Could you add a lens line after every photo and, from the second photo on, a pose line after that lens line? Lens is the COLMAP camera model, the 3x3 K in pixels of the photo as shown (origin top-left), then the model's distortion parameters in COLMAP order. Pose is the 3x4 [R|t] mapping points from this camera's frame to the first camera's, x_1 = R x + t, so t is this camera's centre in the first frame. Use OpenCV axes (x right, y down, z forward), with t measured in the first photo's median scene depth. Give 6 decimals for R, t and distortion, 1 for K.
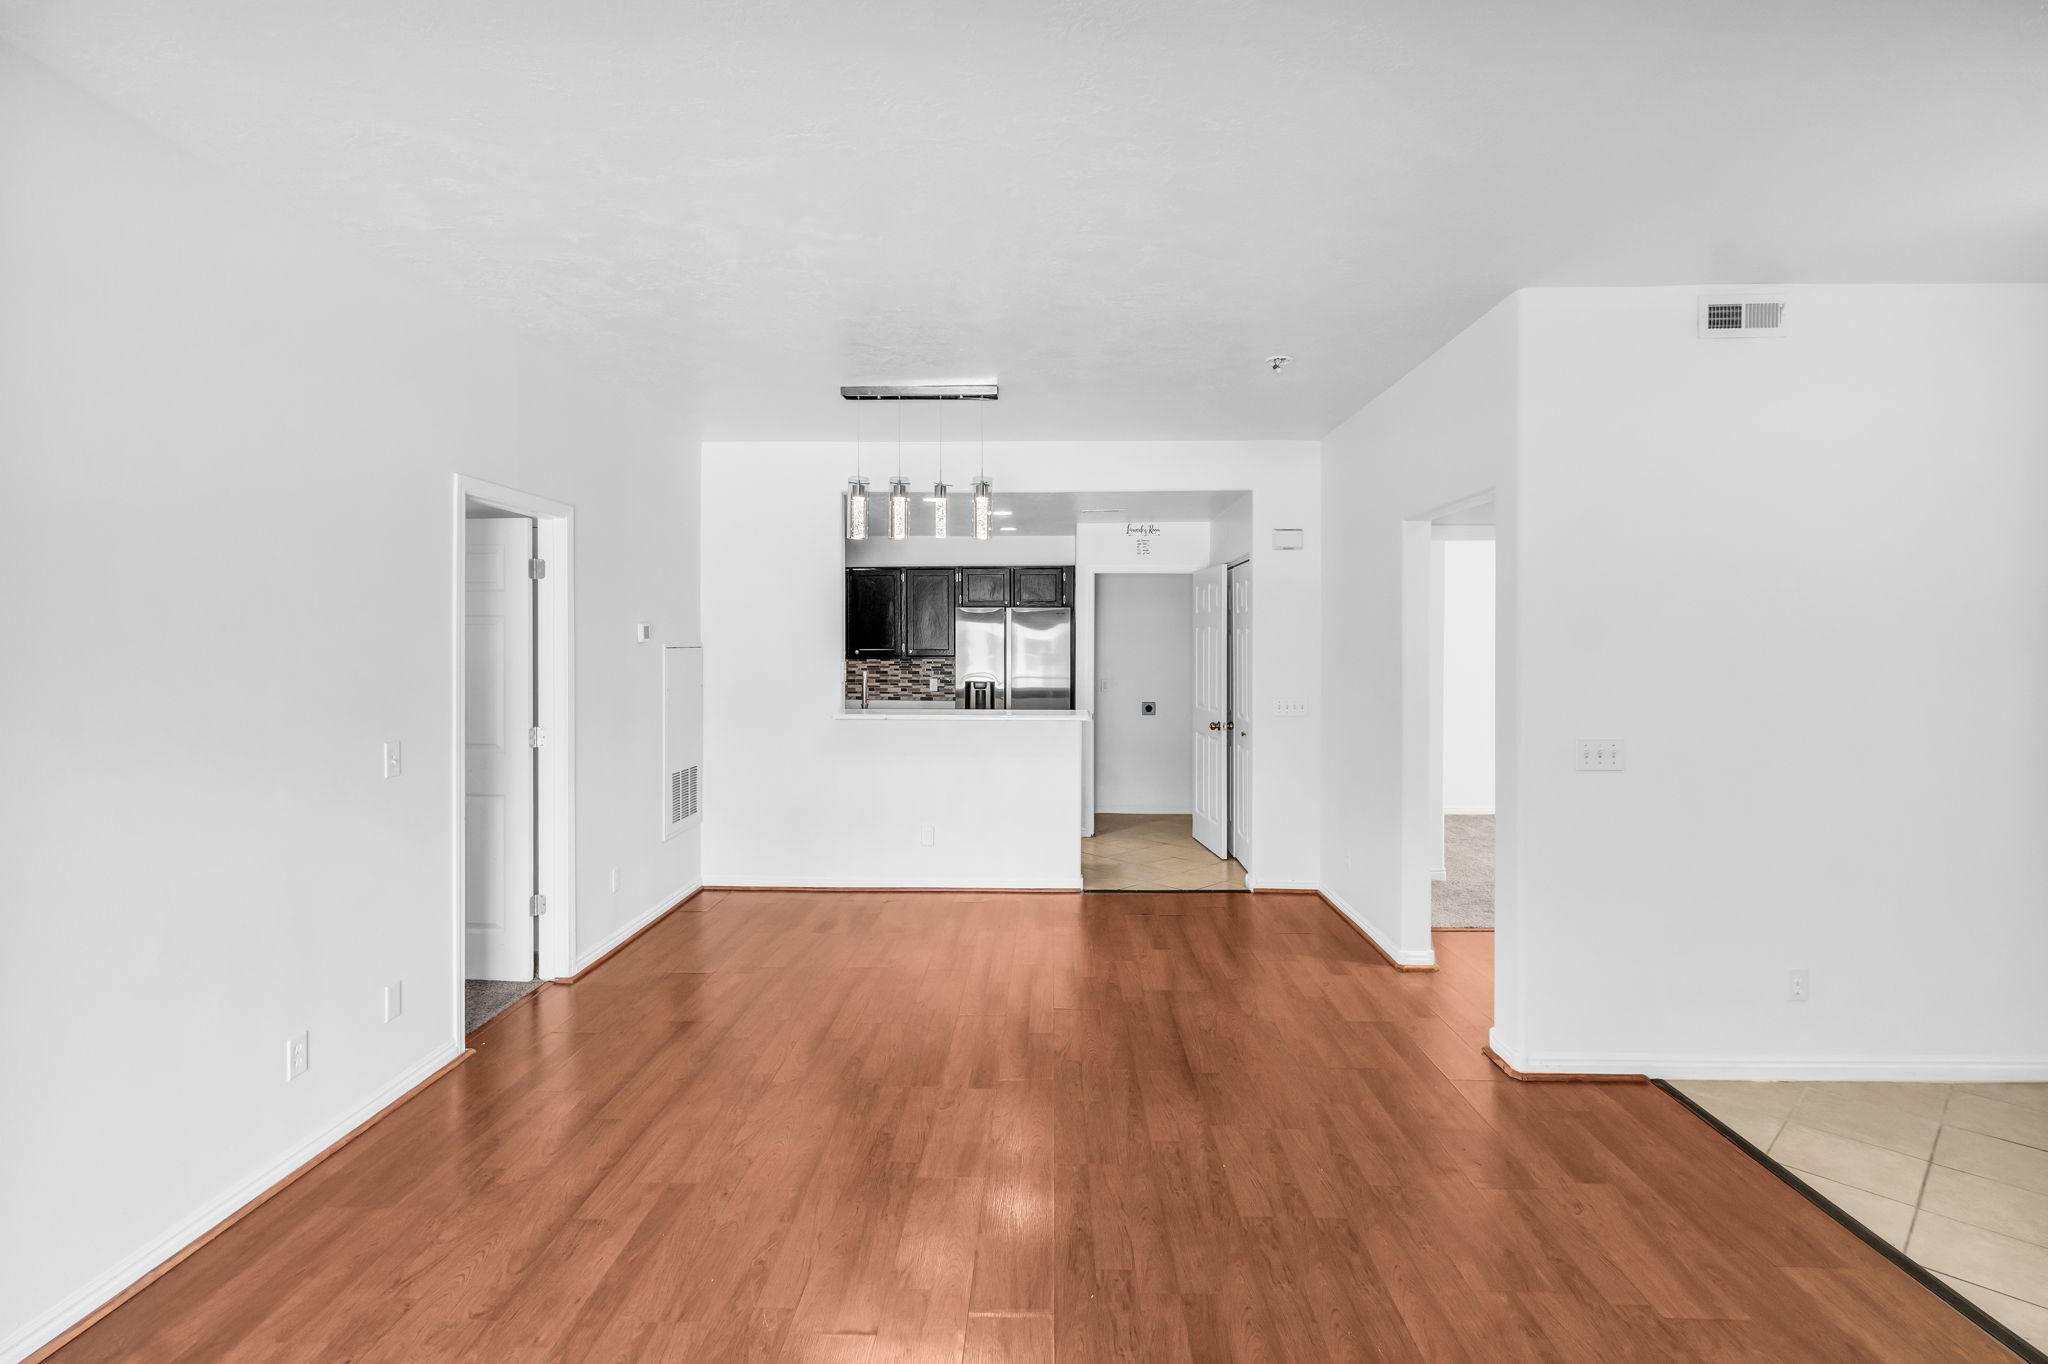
lens RADIAL K [[990.9, 0, 1022.9], [0, 990.9, 656.3], [0, 0, 1]] dist [0.001465, -0.000374]
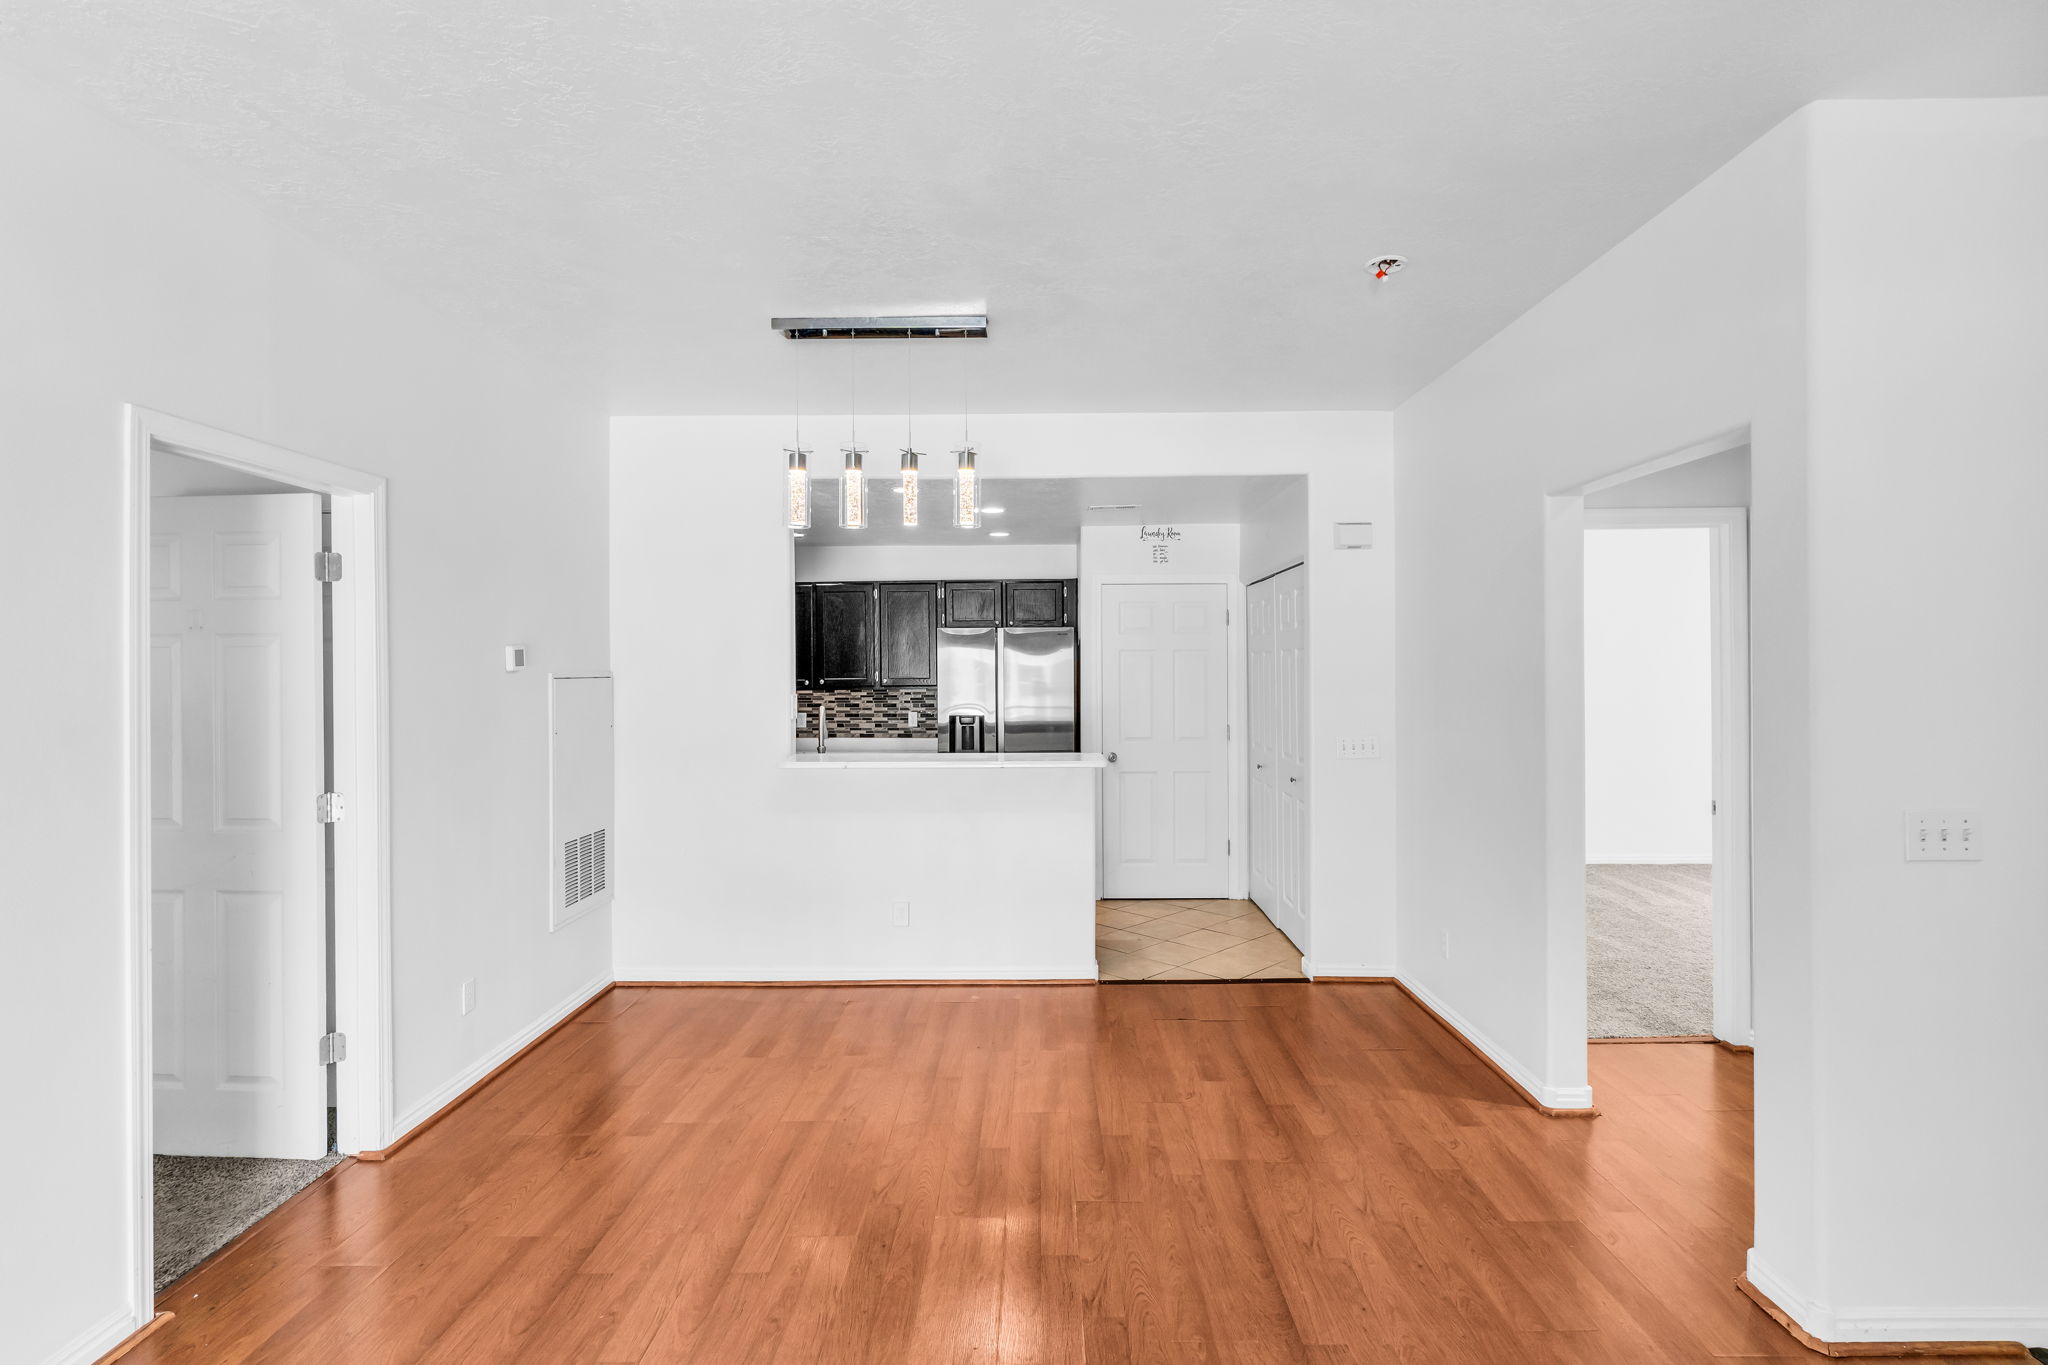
lens RADIAL K [[996.5, 0, 1024.1], [0, 996.5, 675.2], [0, 0, 1]] dist [-0.000744, -0.000356]
pose [[0.999894, -0.007341, 0.012581, -0.006960], [0.007455, 0.999932, -0.009012, -0.001221], [-0.012514, 0.009105, 0.999880, 0.206231]]
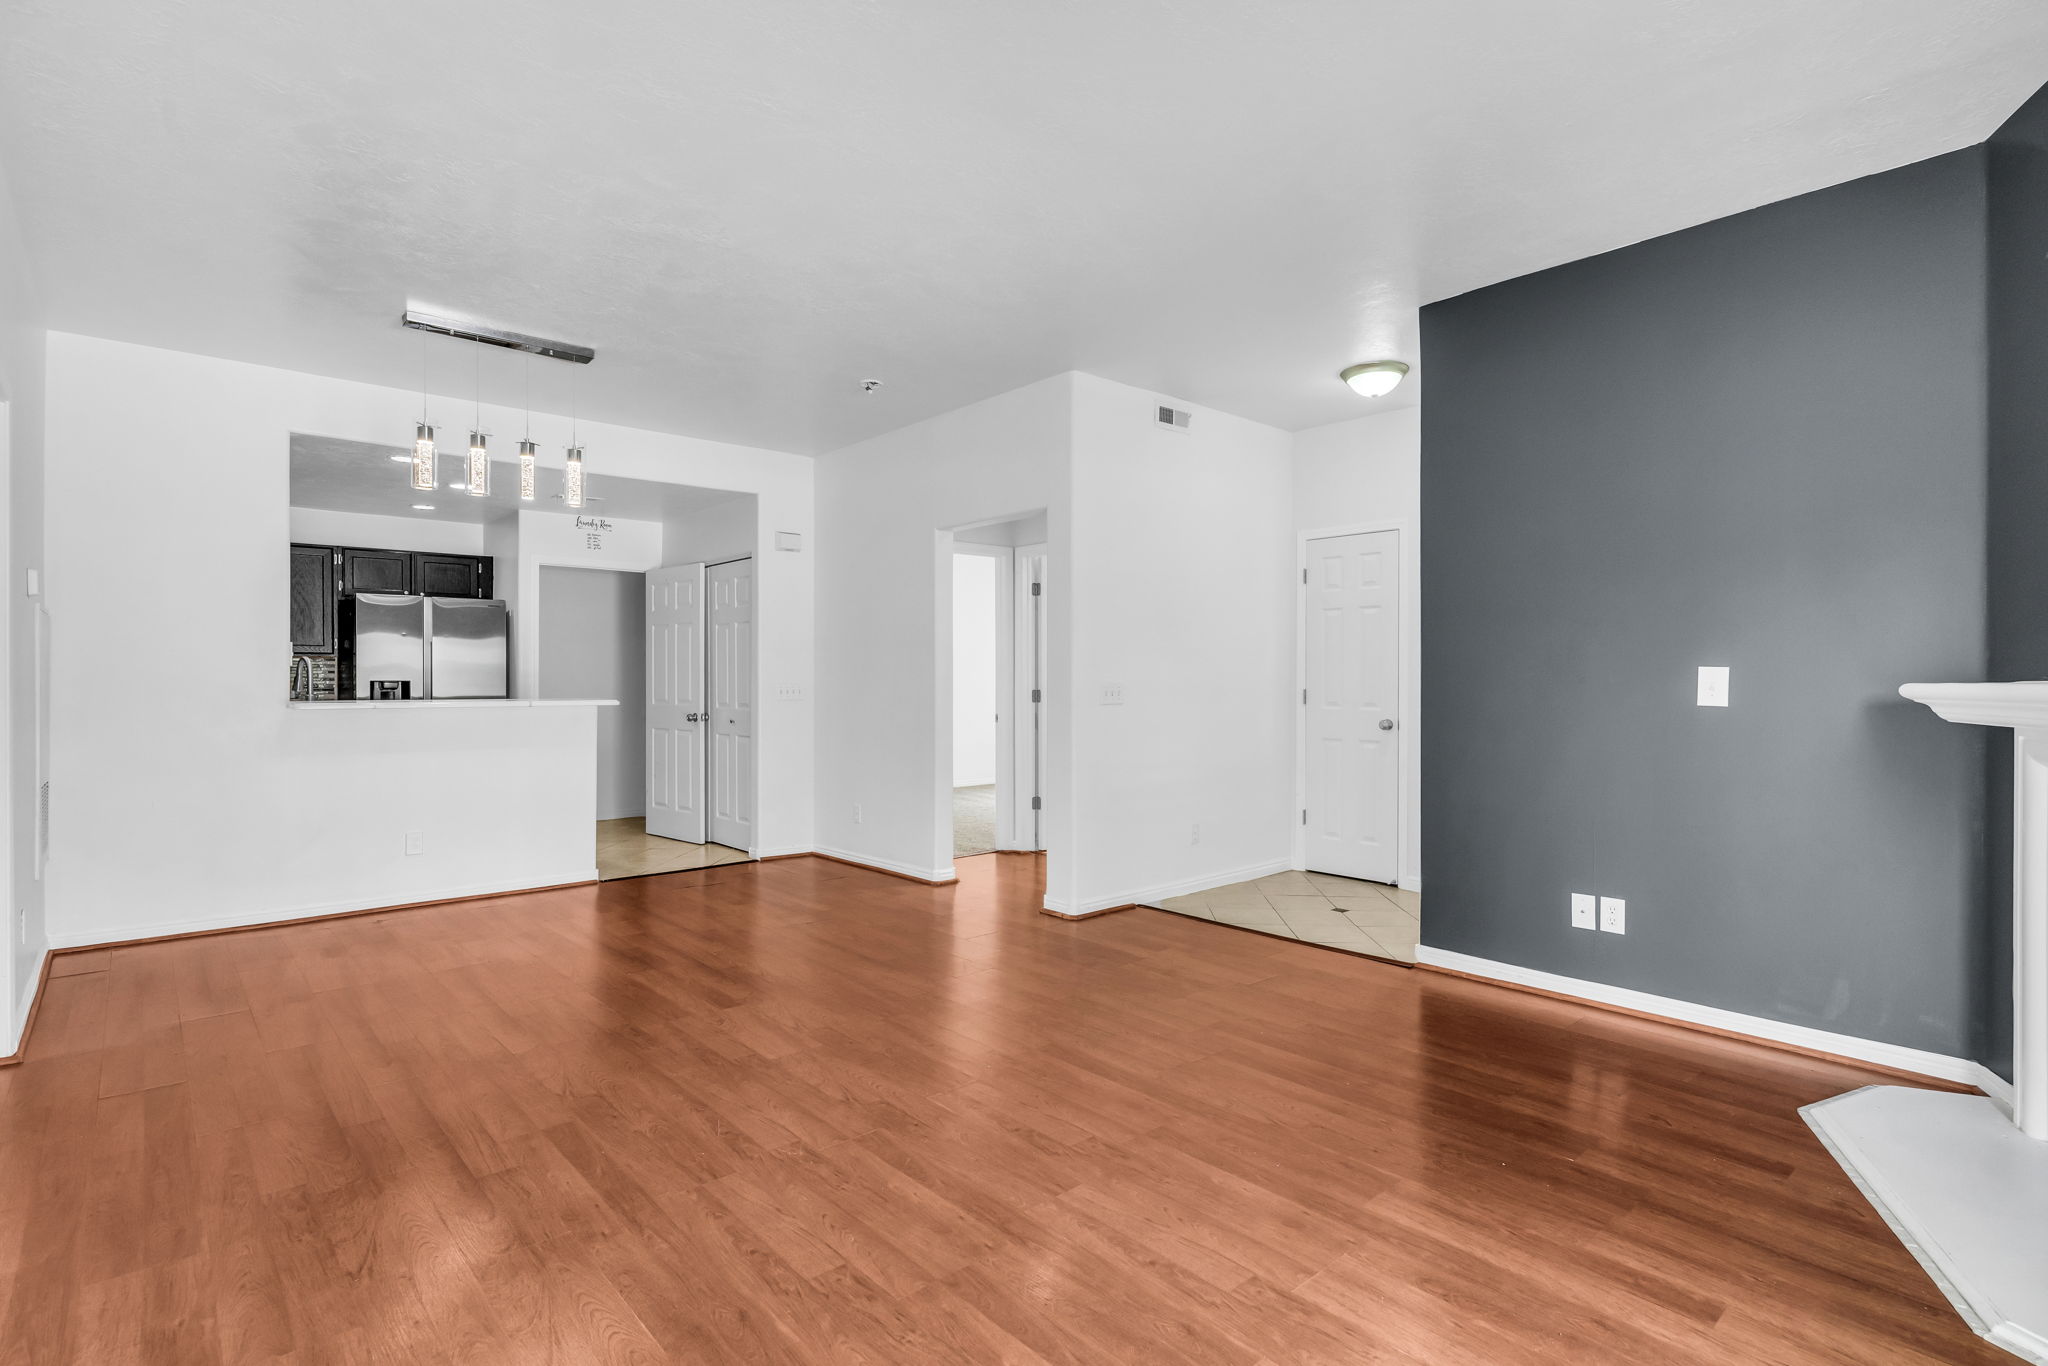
lens RADIAL K [[983.8, 0, 1026.6], [0, 983.8, 700.2], [0, 0, 1]] dist [0.000225, -0.000196]
pose [[0.737814, -0.014681, 0.674845, -0.285755], [0.009032, 0.999889, 0.011878, 0.049818], [-0.674944, -0.002668, 0.737864, -0.004887]]
